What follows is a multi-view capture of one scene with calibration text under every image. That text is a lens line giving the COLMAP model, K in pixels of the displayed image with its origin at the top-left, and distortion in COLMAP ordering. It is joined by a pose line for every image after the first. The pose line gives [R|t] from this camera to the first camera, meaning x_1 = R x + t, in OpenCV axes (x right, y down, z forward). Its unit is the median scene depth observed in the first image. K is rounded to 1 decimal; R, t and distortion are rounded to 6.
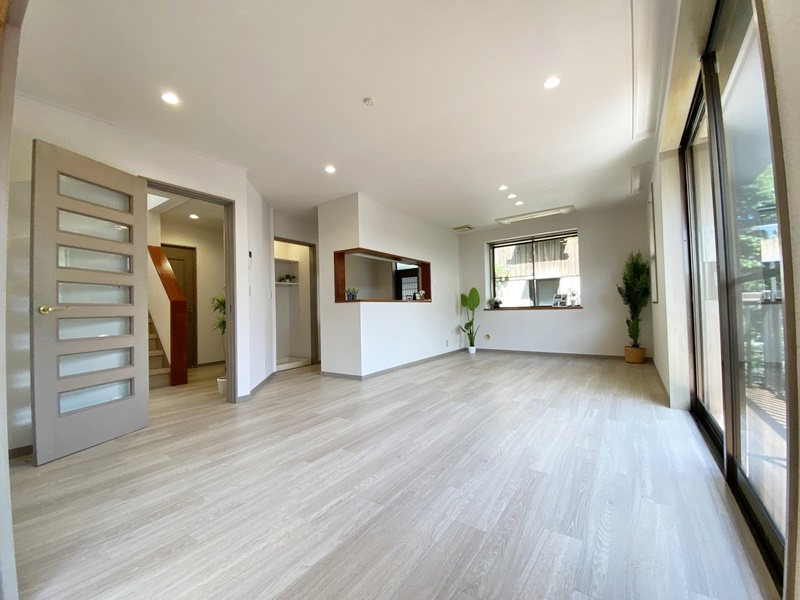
lens RADIAL K [[325.6, 0, 396.7], [0, 325.6, 297.3], [0, 0, 1]] dist [0.024708, -0.000219]
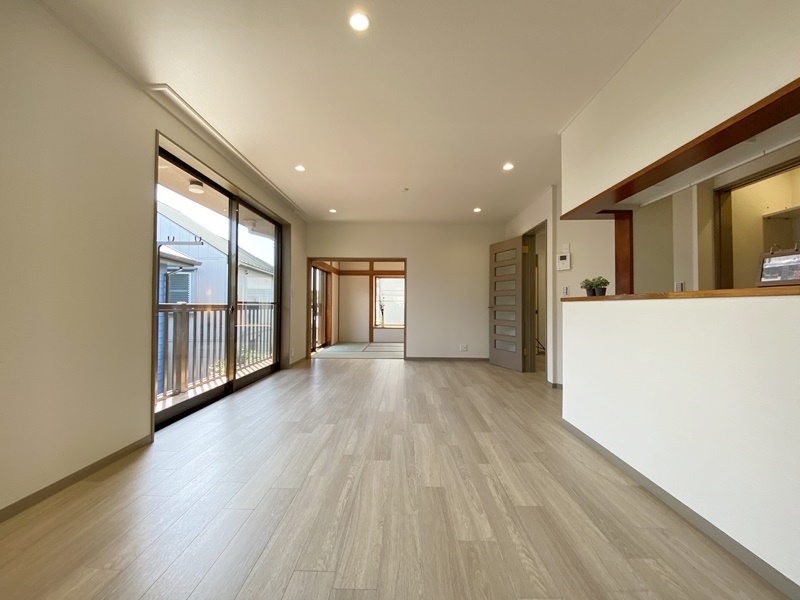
lens RADIAL K [[325.6, 0, 401.8], [0, 325.6, 299.4], [0, 0, 1]] dist [0.024708, -0.000219]
pose [[-0.830358, 0.012764, -0.557085, 0.414608], [0.035495, 0.998919, -0.030020, 0.015022], [0.556099, -0.044701, -0.829913, 1.112820]]
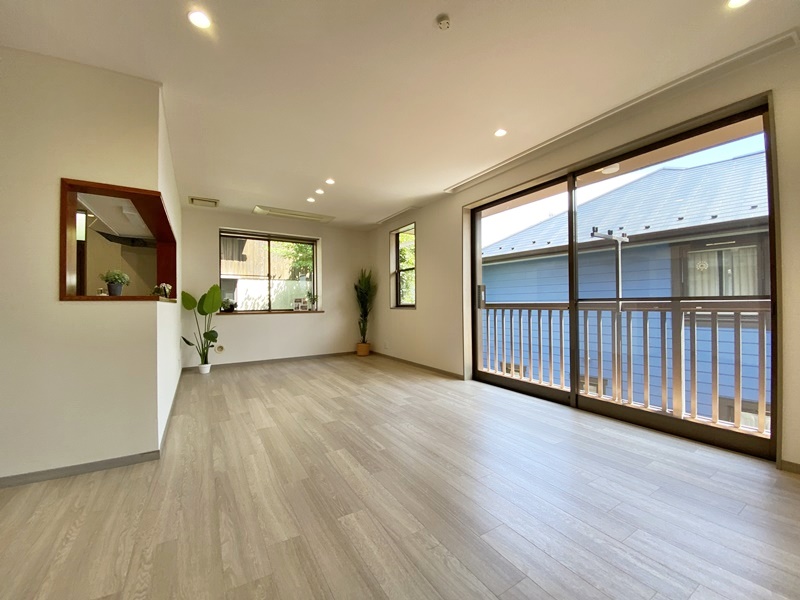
lens RADIAL K [[325.6, 0, 399.2], [0, 325.6, 302.6], [0, 0, 1]] dist [0.024708, -0.000219]
pose [[0.408965, 0.021994, 0.912285, -0.346107], [-0.030387, 0.999483, -0.010475, 0.006582], [-0.912044, -0.023437, 0.409422, 0.371219]]
